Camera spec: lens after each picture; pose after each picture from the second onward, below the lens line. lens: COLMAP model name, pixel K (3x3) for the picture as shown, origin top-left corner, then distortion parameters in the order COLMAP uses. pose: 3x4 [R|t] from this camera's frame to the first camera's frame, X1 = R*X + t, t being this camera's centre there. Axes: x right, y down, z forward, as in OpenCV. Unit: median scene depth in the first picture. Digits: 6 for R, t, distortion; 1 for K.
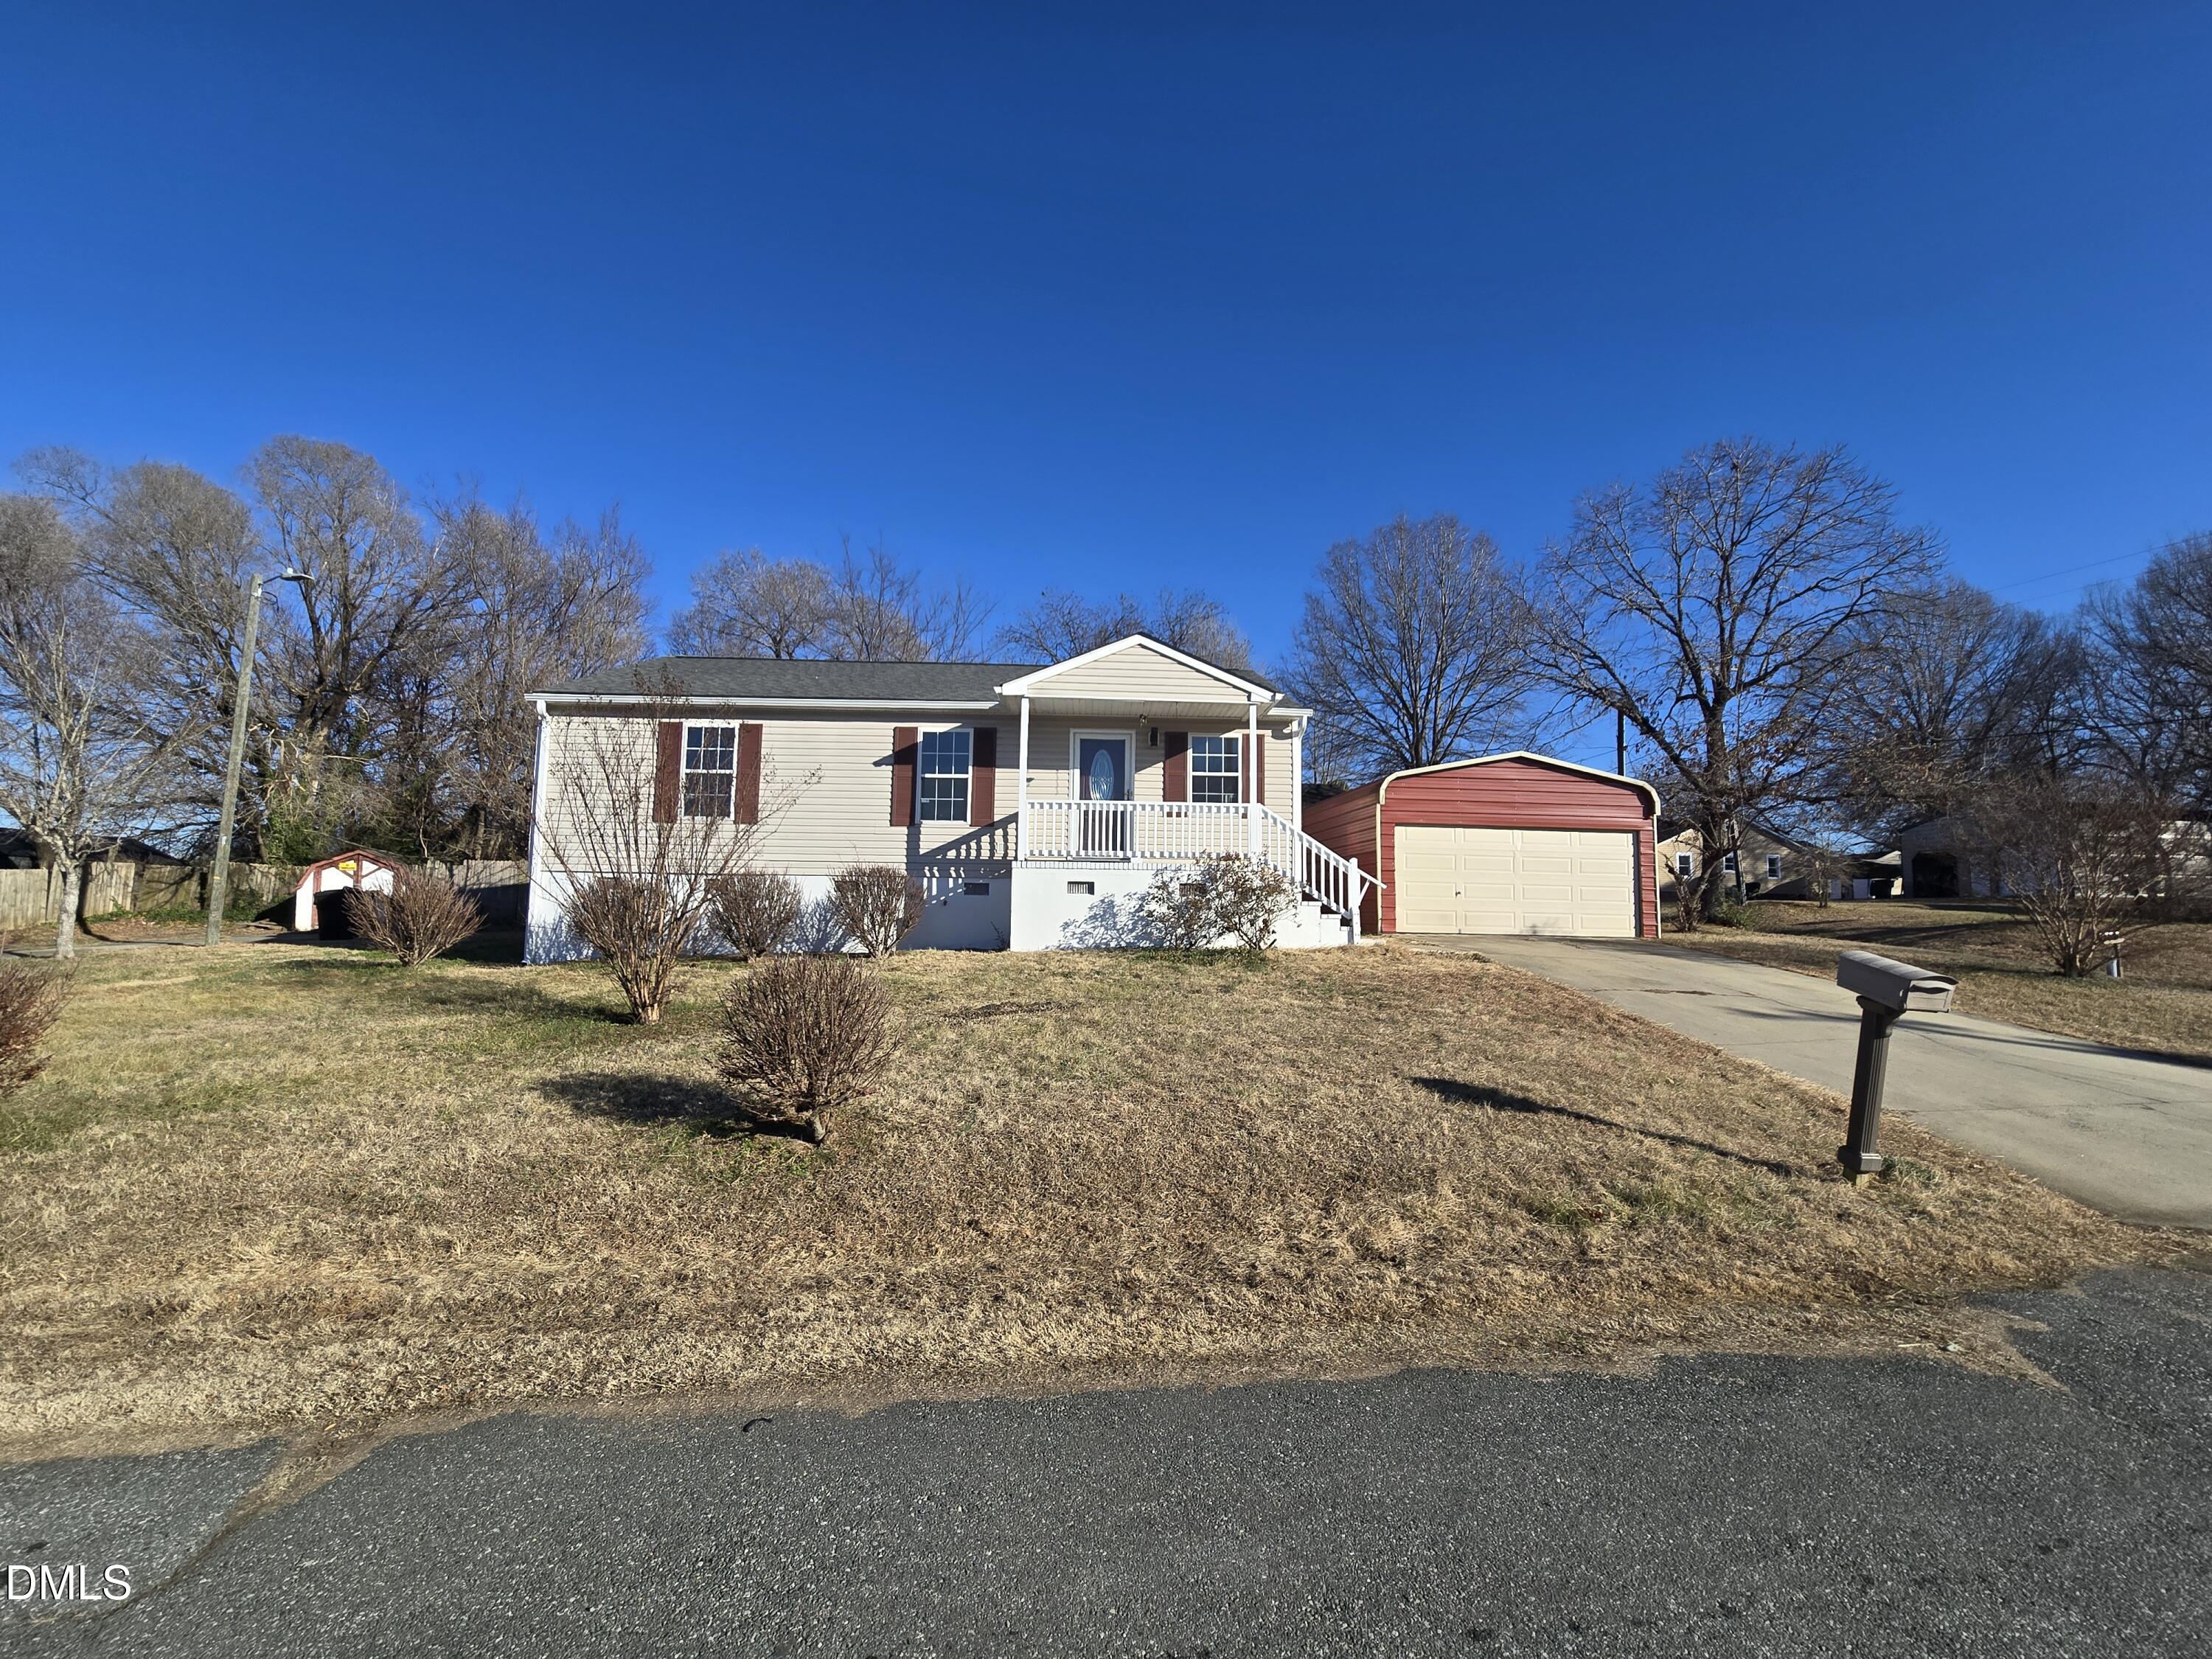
lens RADIAL K [[915.6, 0, 1107.1], [0, 915.6, 823.9], [0, 0, 1]] dist [0.000589, 0.001283]
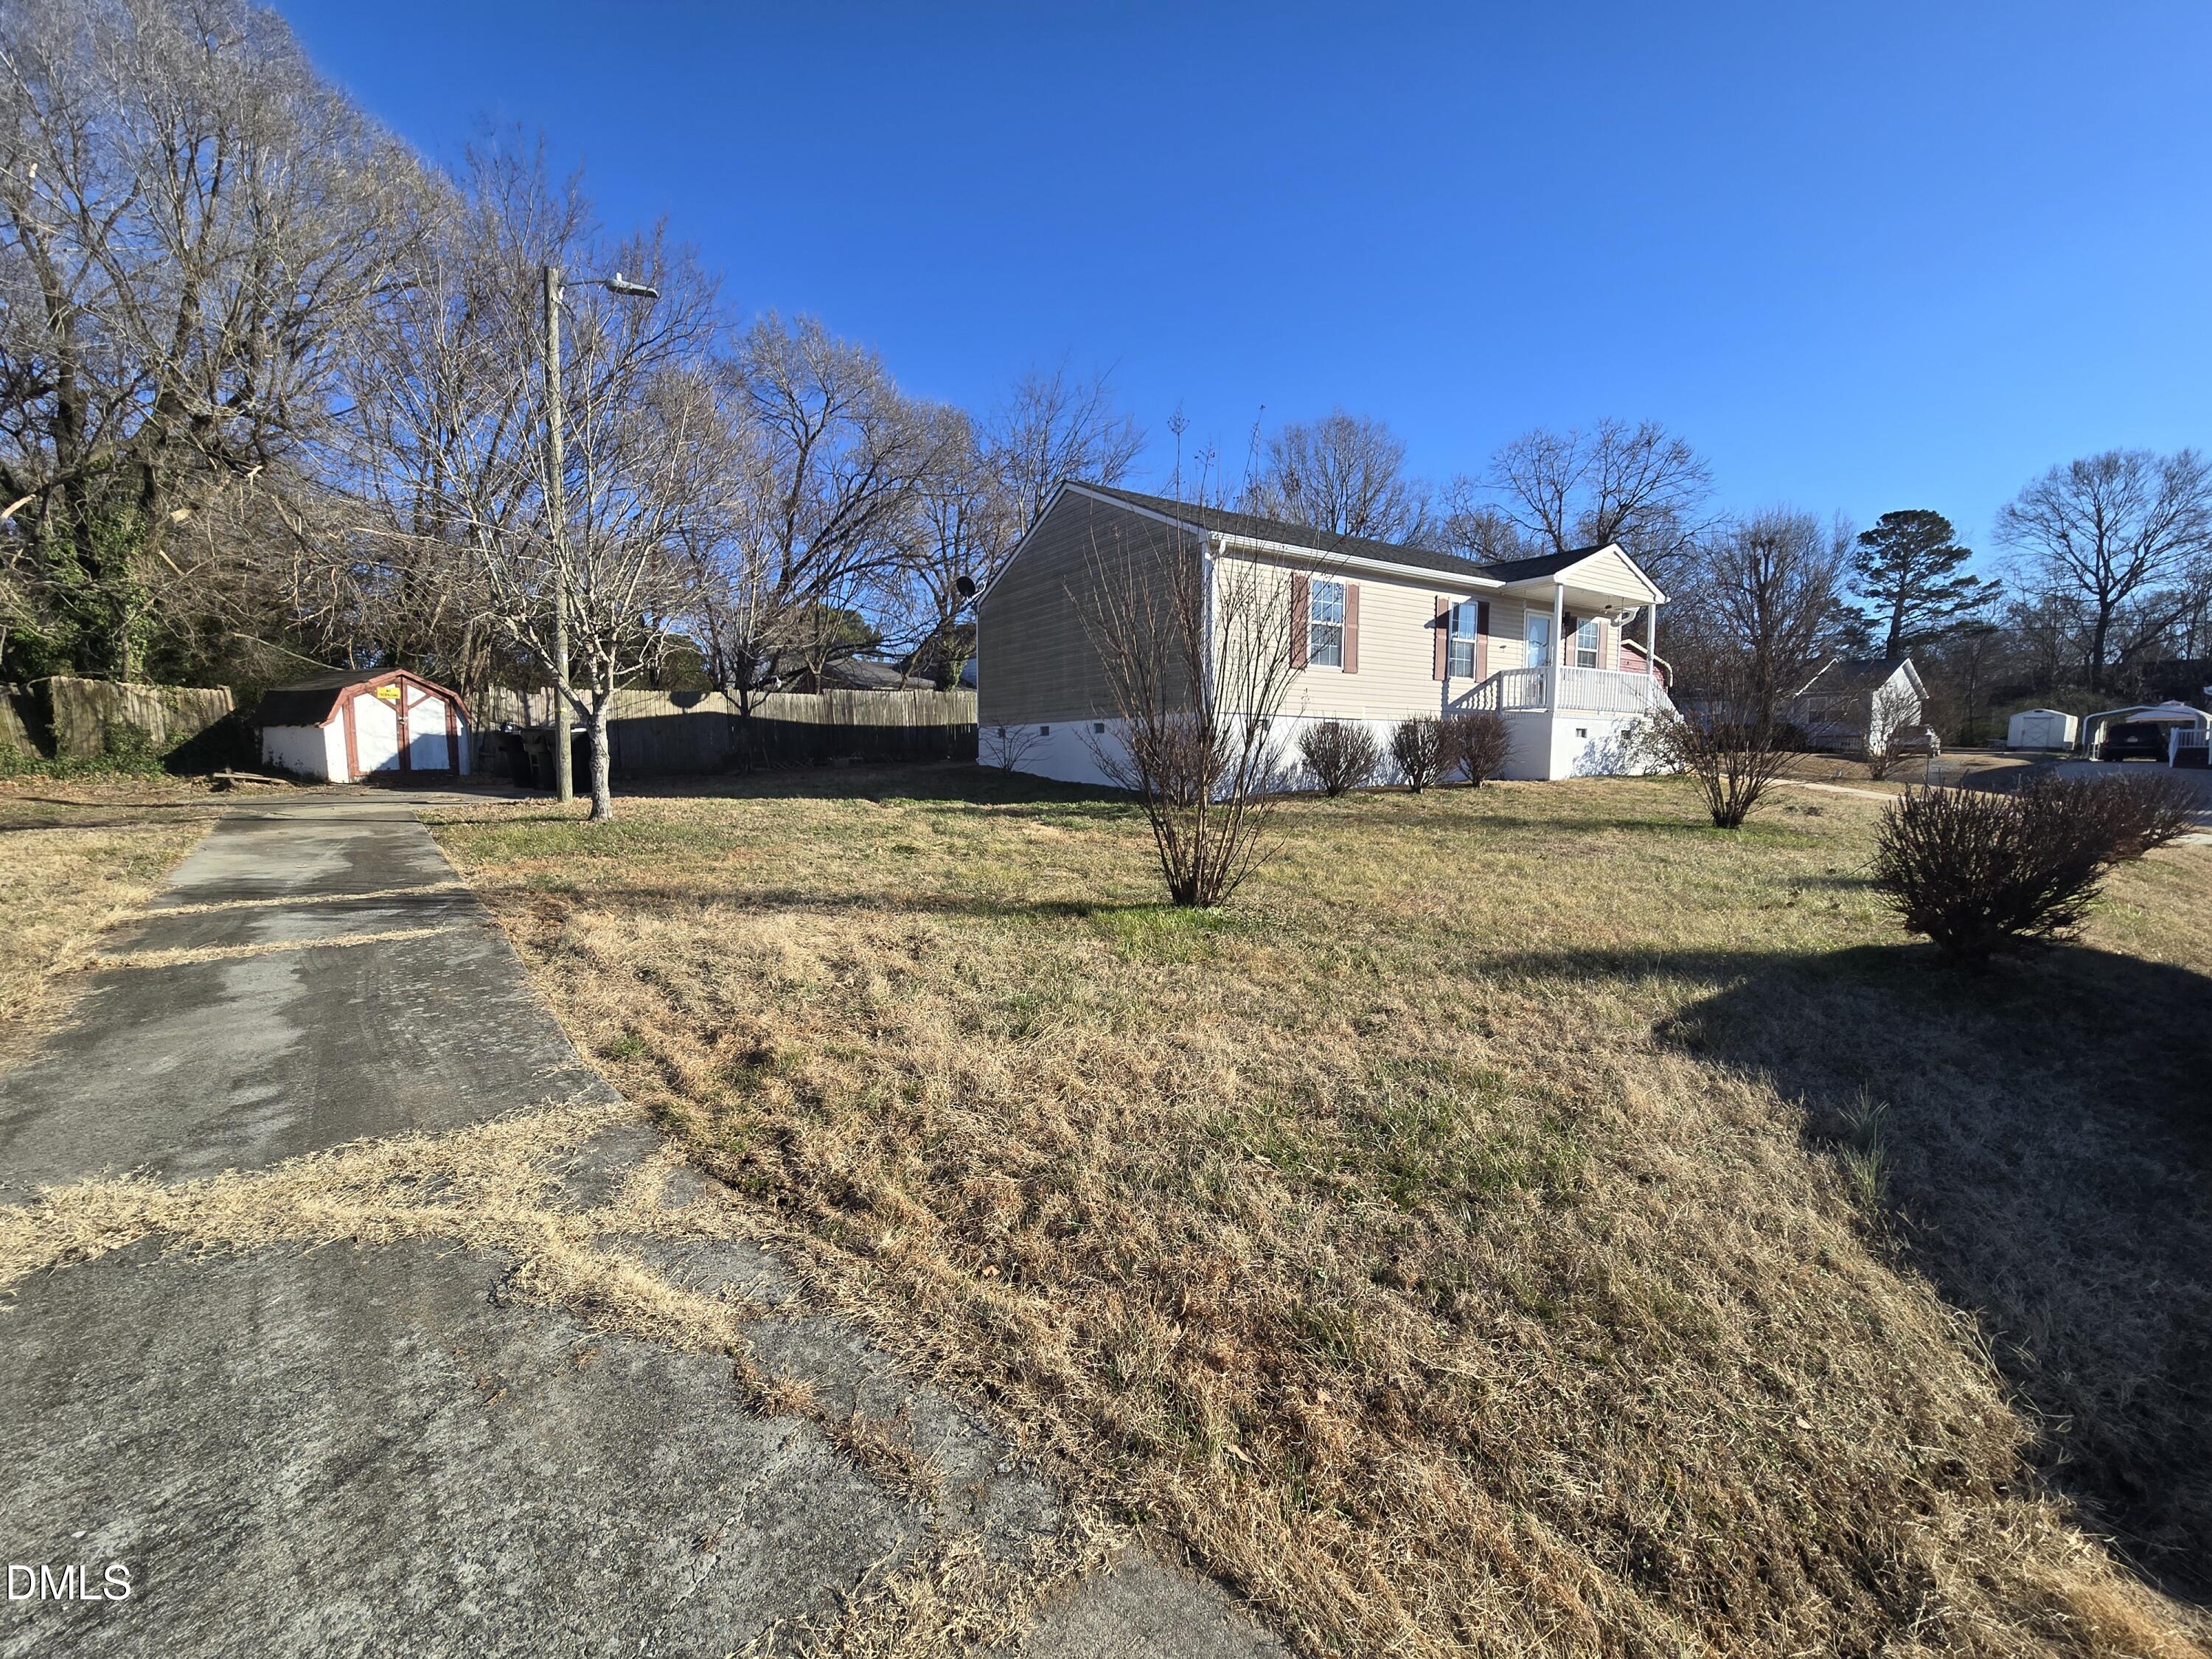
lens RADIAL K [[915.6, 0, 1103.7], [0, 915.6, 829.2], [0, 0, 1]] dist [0.000589, 0.001283]
pose [[0.848563, -0.053980, 0.526334, -1.233426], [-0.044946, 0.983832, 0.173363, 0.005209], [-0.527182, -0.170766, 0.832417, 0.190937]]
